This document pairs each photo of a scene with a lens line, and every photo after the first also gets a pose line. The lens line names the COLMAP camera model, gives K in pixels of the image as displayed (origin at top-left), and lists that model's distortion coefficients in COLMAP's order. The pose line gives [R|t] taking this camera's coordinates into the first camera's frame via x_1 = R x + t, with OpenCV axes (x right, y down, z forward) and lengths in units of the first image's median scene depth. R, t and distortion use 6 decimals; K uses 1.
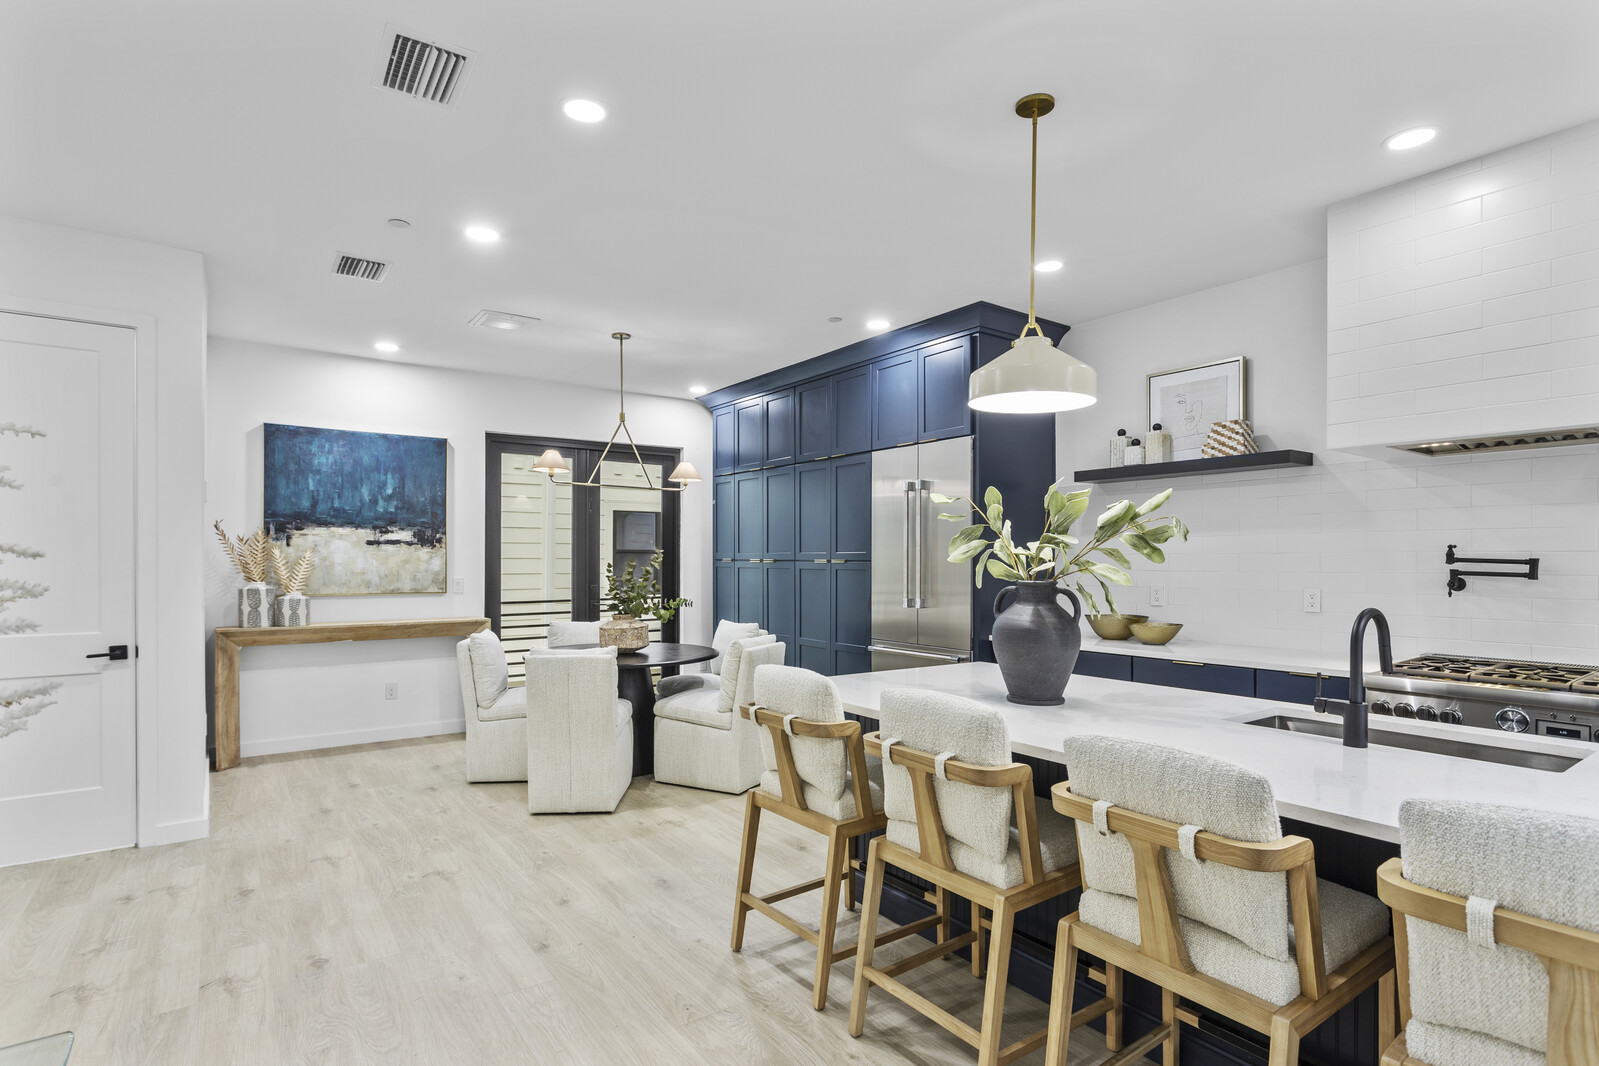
lens RADIAL K [[799.9, 0, 781.4], [0, 799.9, 567.0], [0, 0, 1]] dist [-0.015389, 0.007817]
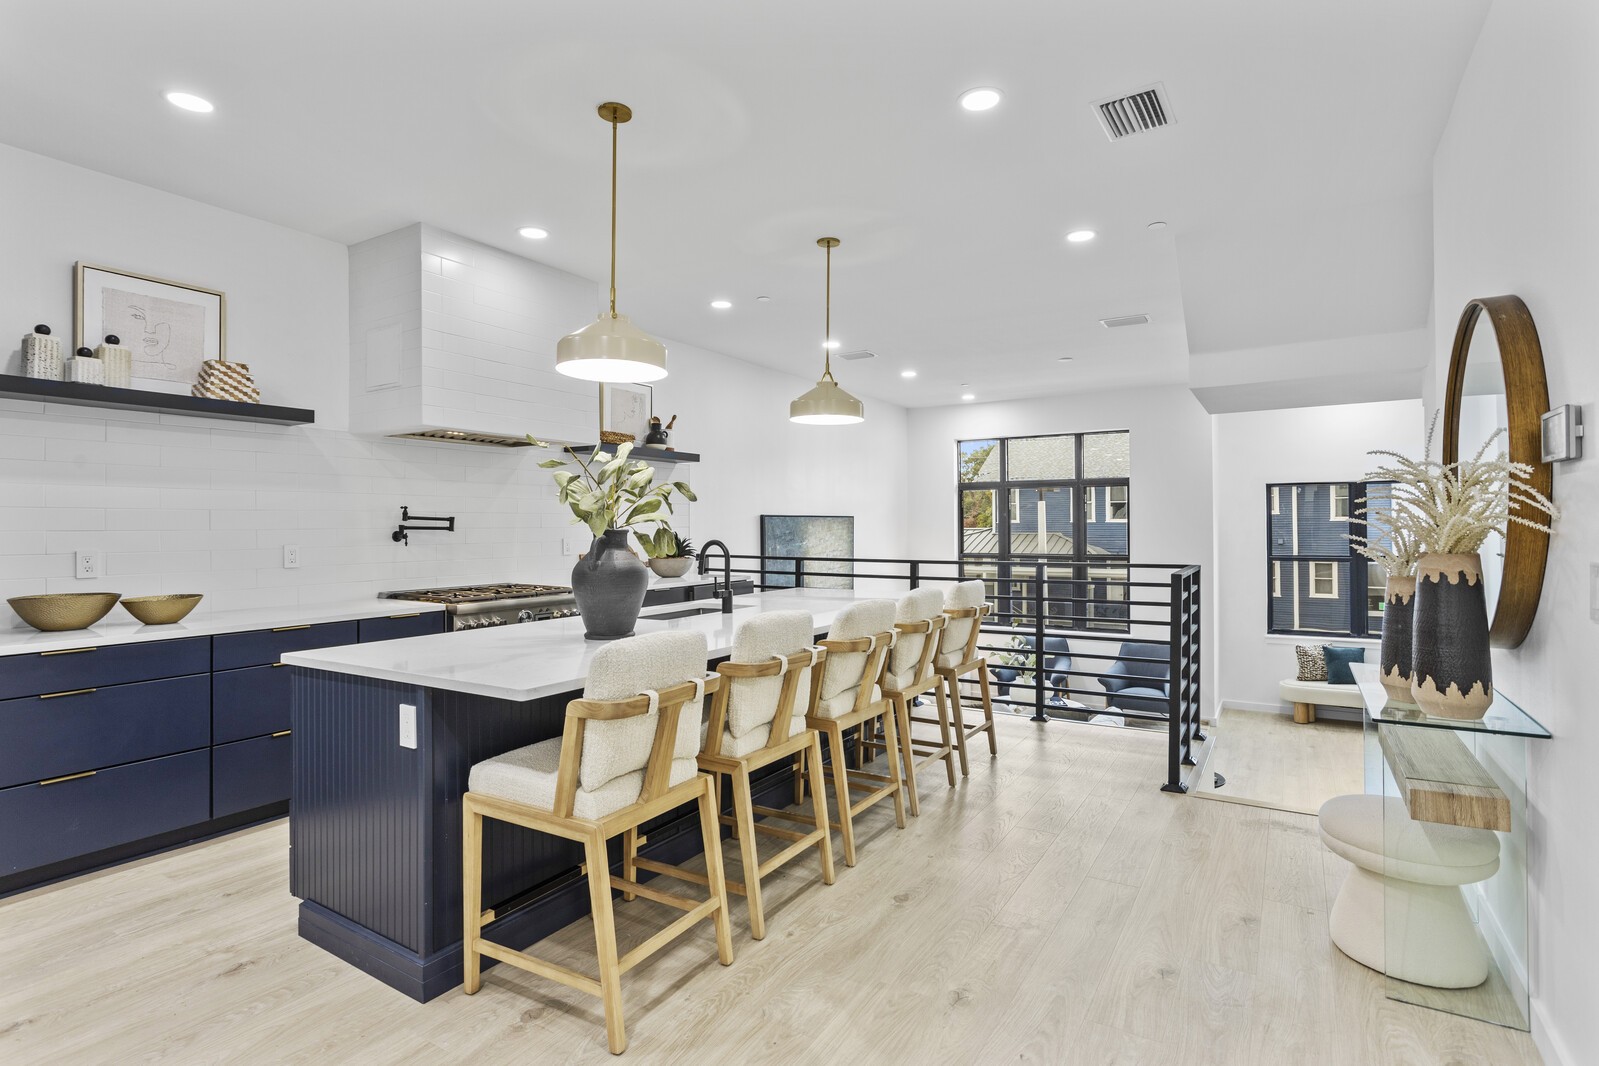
lens RADIAL K [[799.9, 0, 807.0], [0, 799.9, 522.0], [0, 0, 1]] dist [-0.015389, 0.007817]
pose [[-0.397870, 0.006213, 0.917421, -0.403582], [0.010695, 0.999941, -0.002134, 0.005279], [-0.917379, 0.008963, -0.397913, 0.581395]]
